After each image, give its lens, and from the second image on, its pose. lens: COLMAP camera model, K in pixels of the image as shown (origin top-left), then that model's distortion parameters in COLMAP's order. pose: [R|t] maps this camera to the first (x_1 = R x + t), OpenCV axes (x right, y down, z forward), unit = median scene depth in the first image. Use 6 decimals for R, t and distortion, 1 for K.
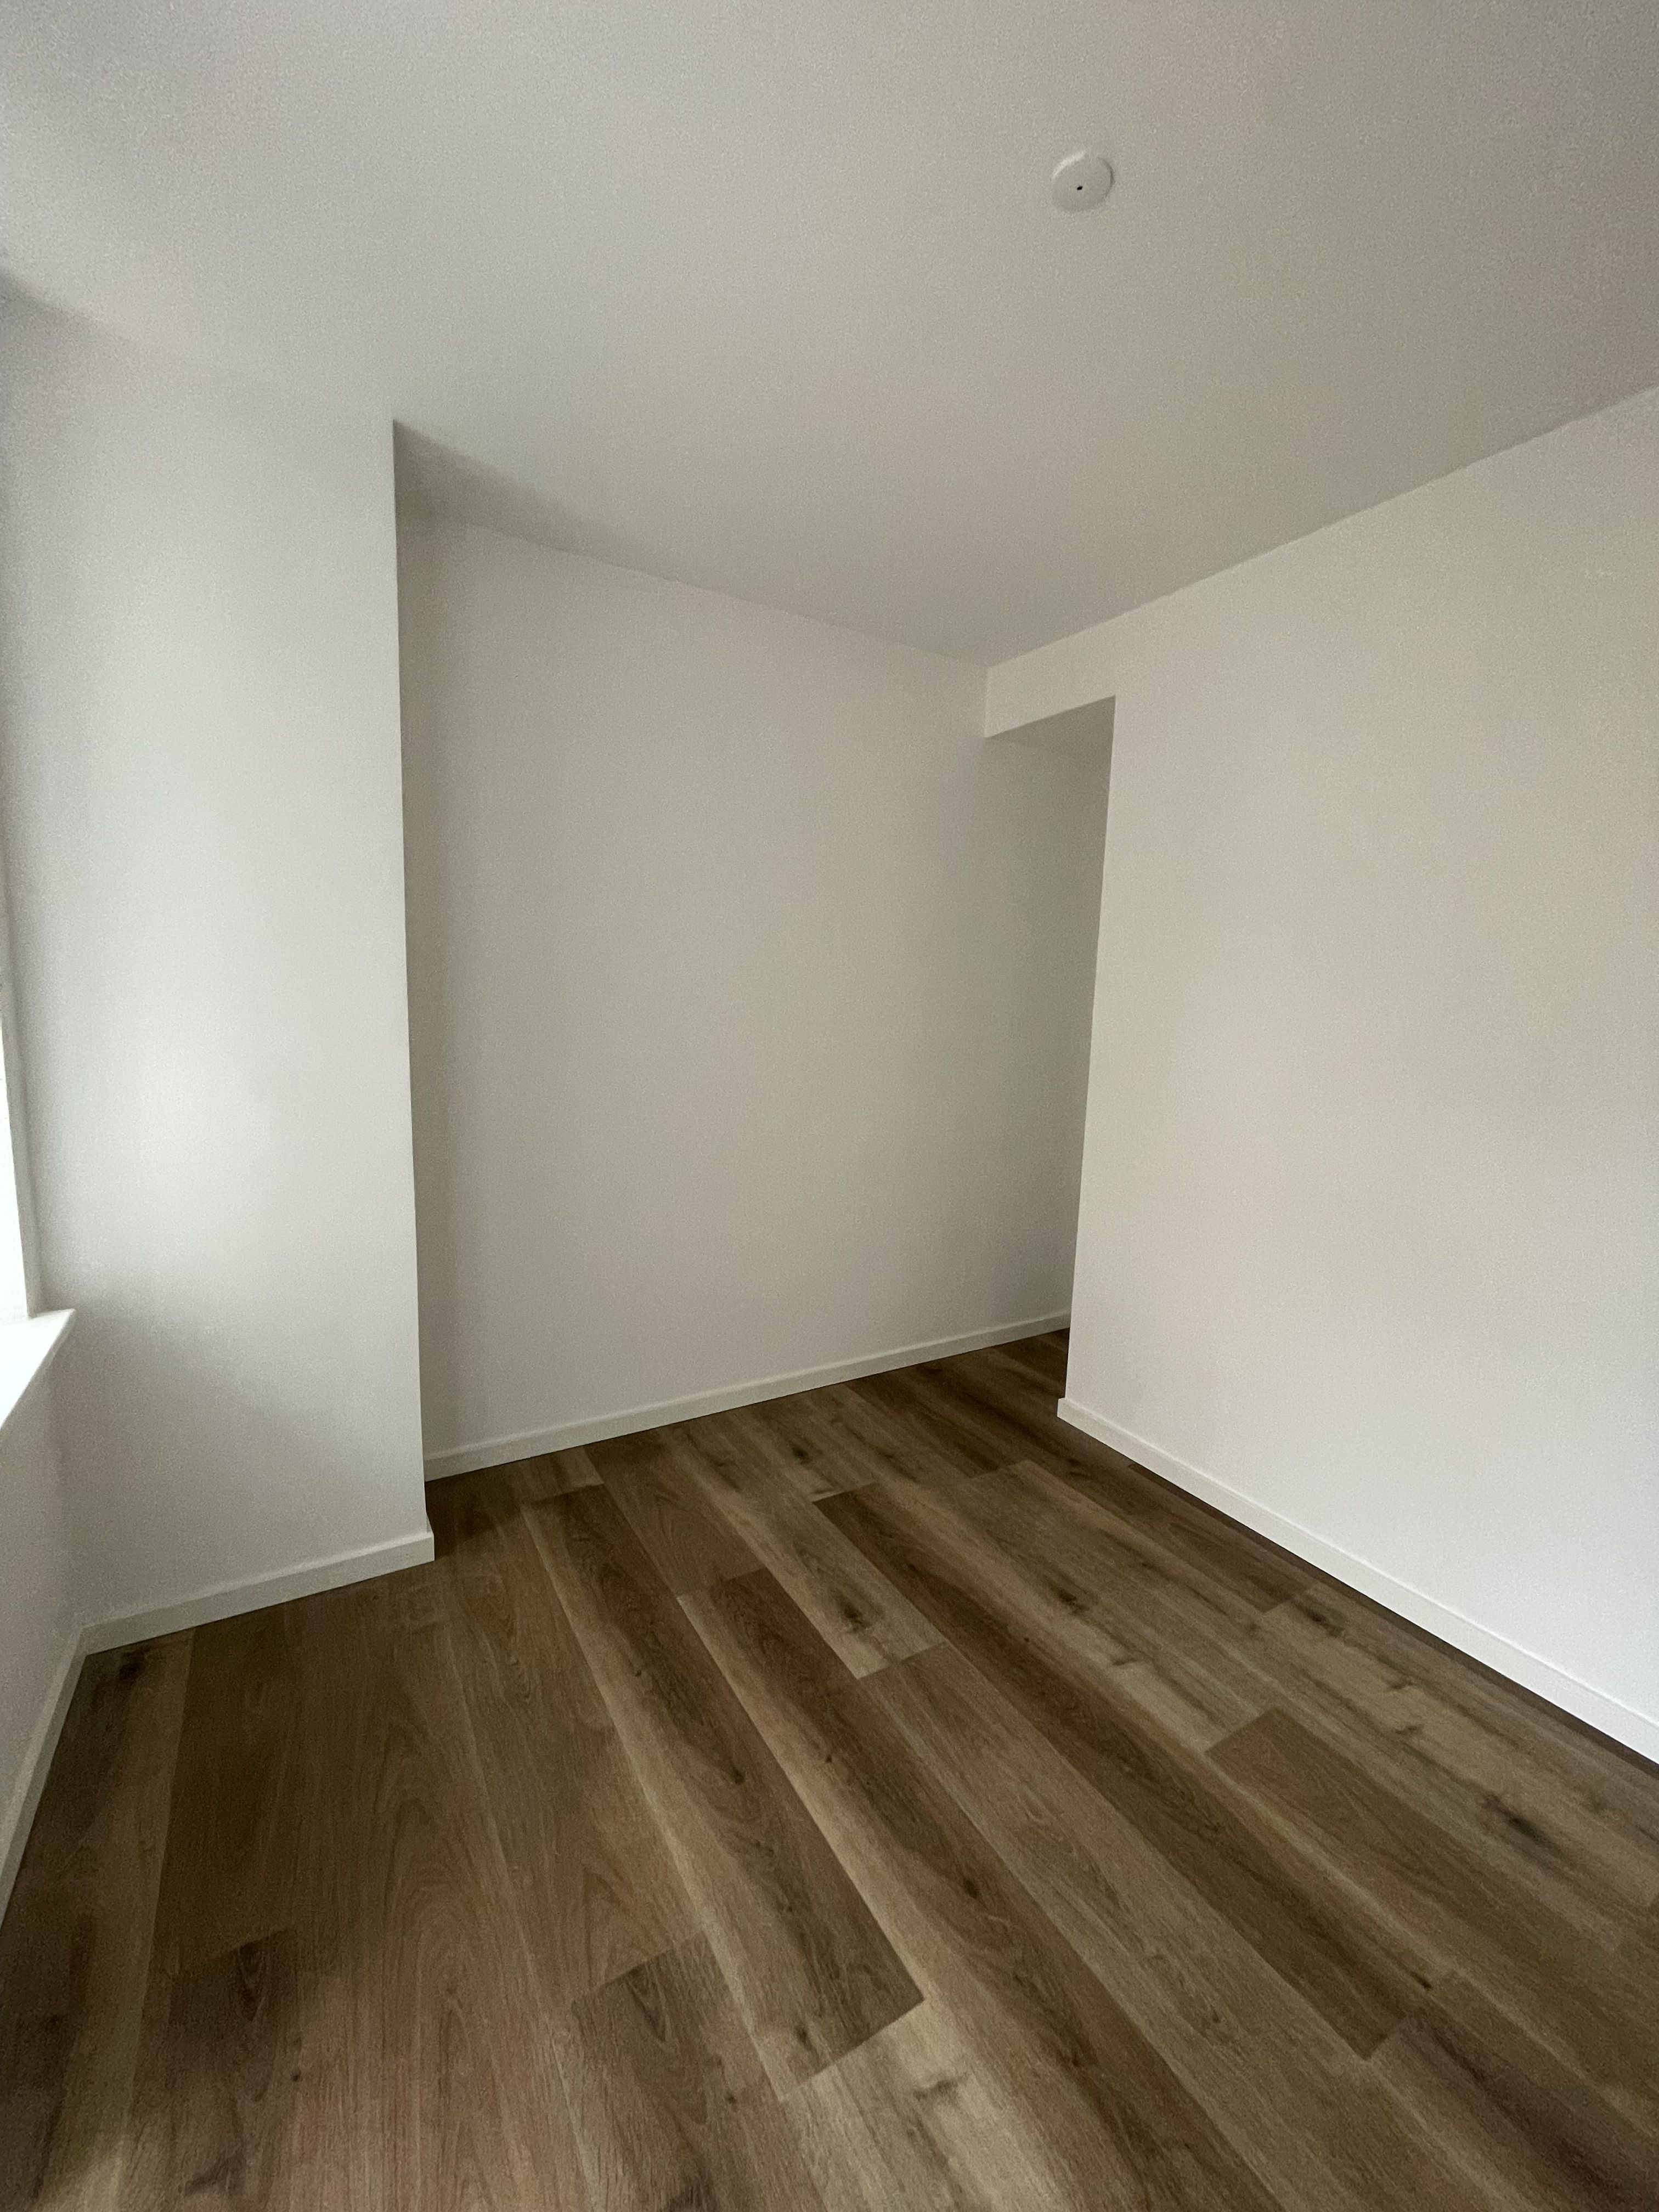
lens RADIAL K [[897.8, 0, 840.1], [0, 897.8, 1105.3], [0, 0, 1]] dist [-0.001930, 0.000004]
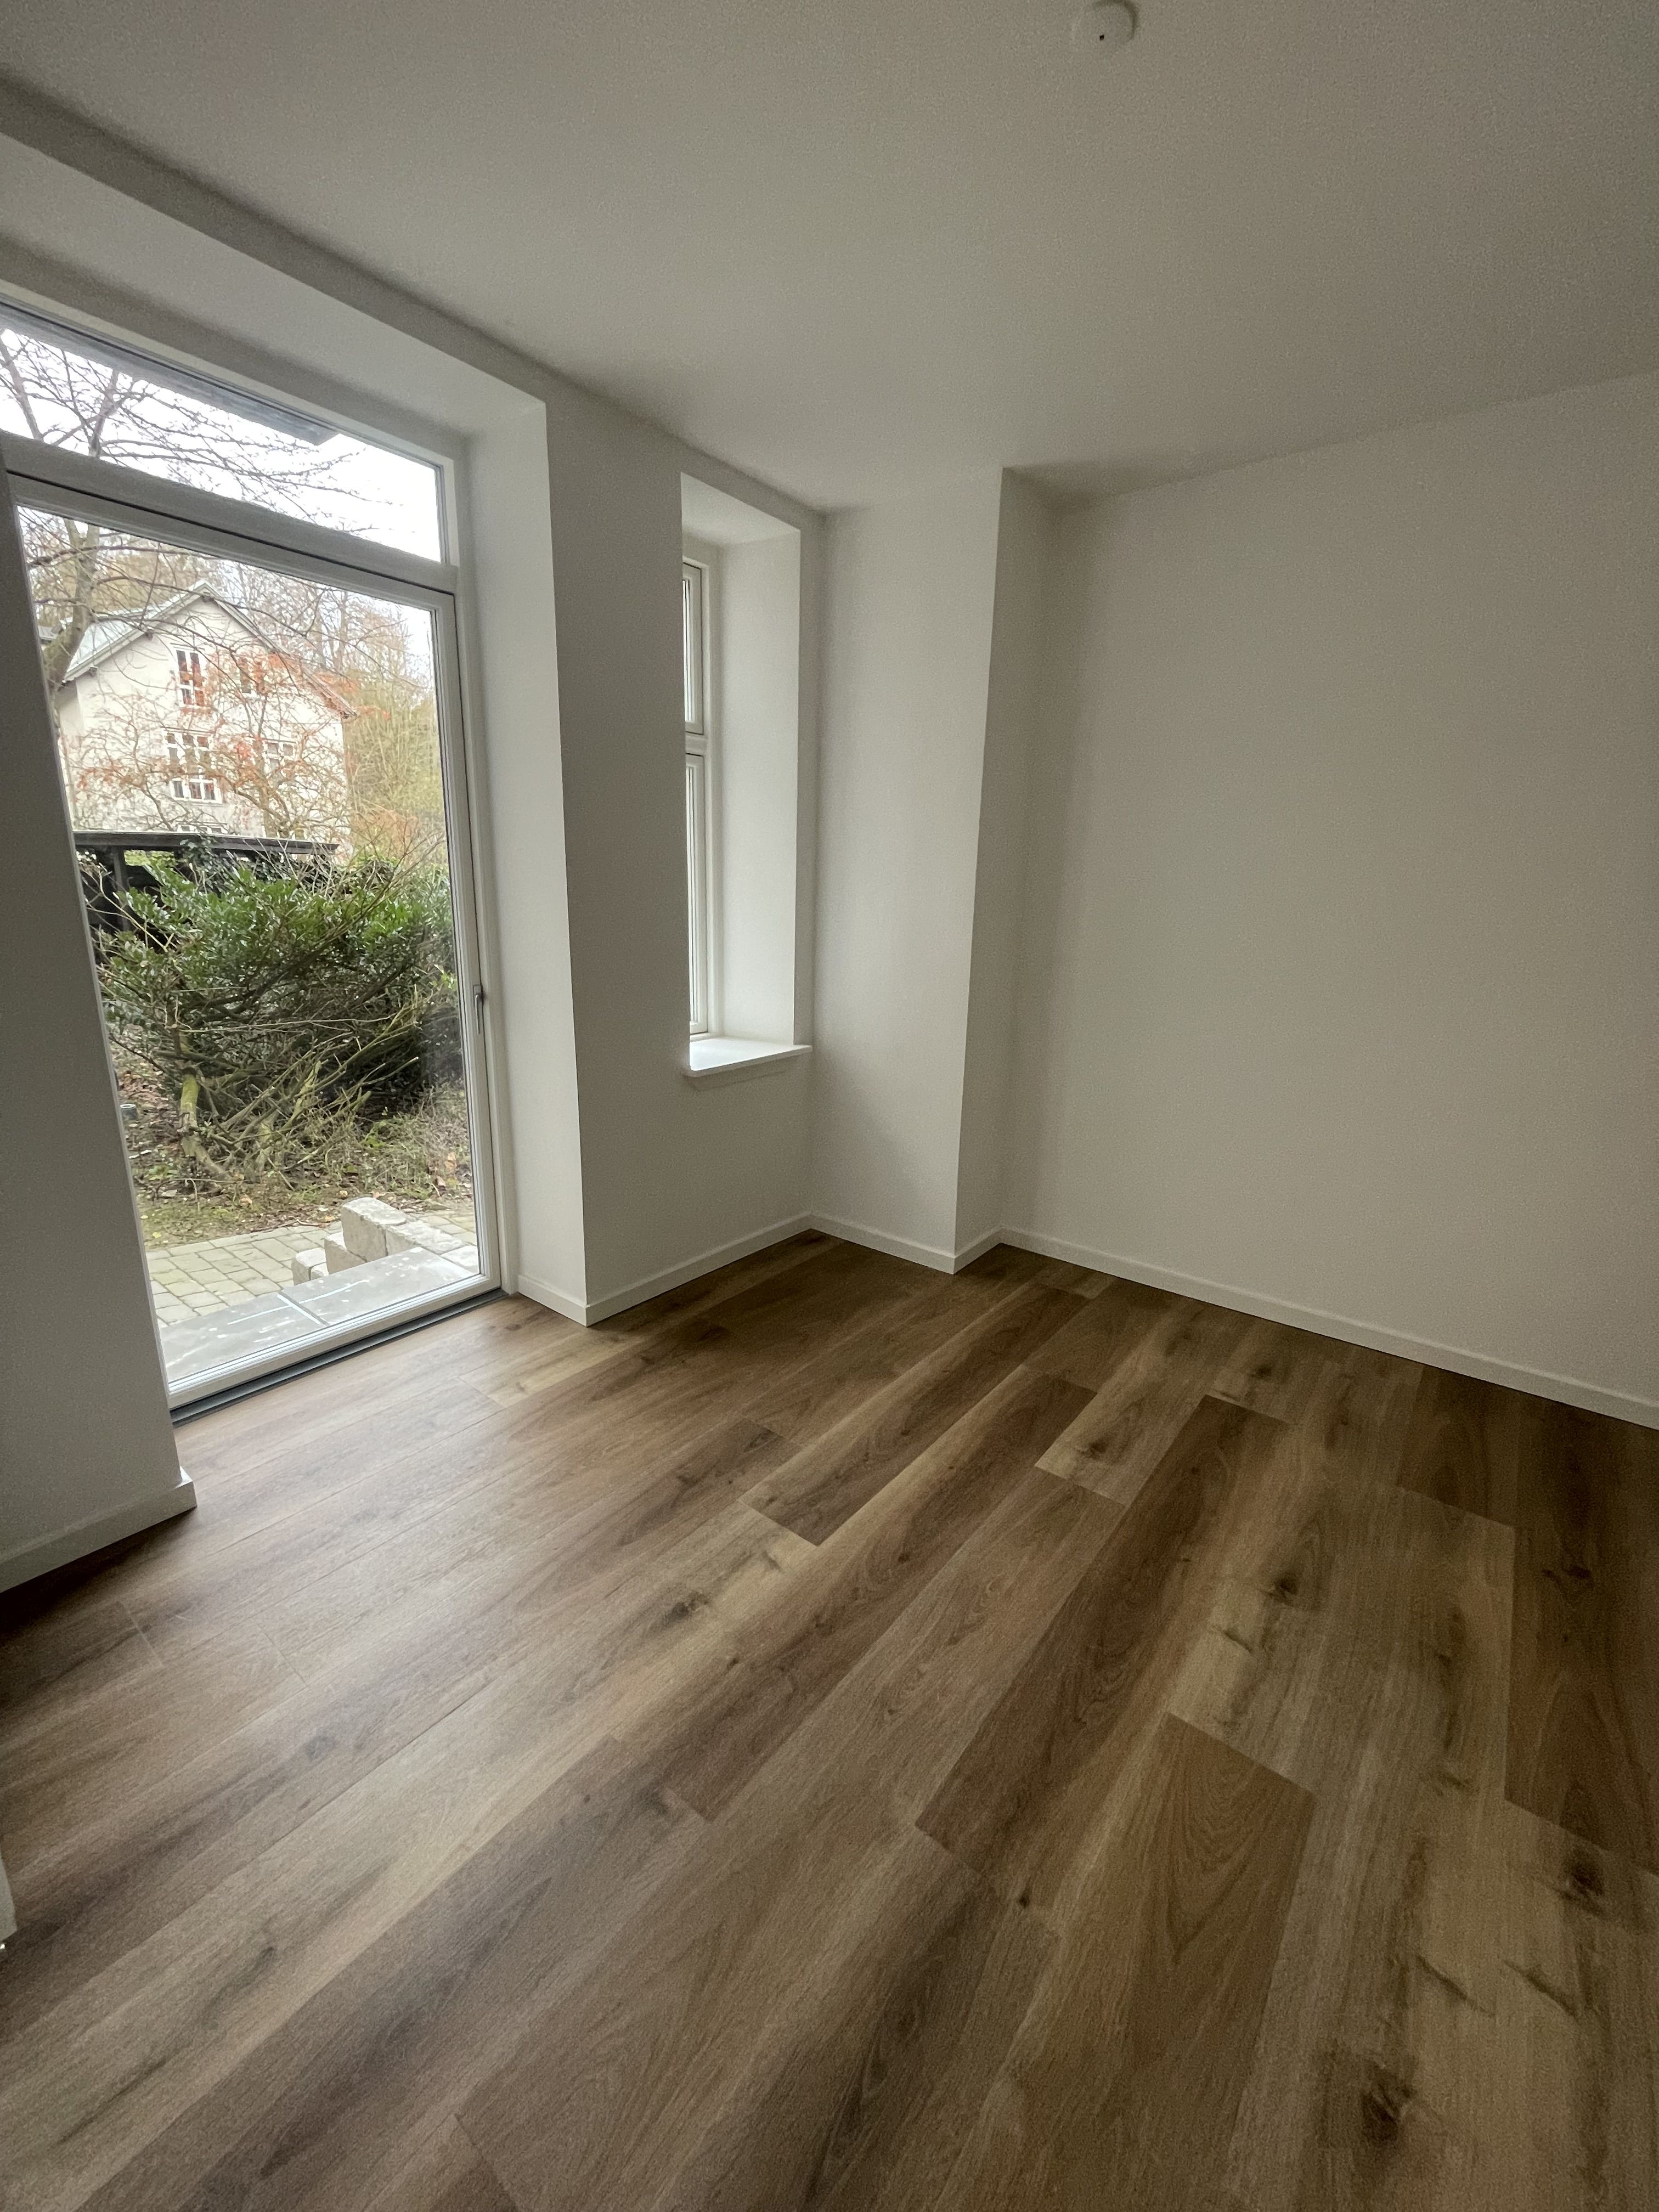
lens RADIAL K [[897.8, 0, 840.1], [0, 897.8, 1105.3], [0, 0, 1]] dist [-0.001930, 0.000004]
pose [[0.363189, 0.203535, -0.909212, 0.896828], [-0.136433, 0.976947, 0.164199, 0.017017], [0.921672, 0.064411, 0.382585, 0.279844]]
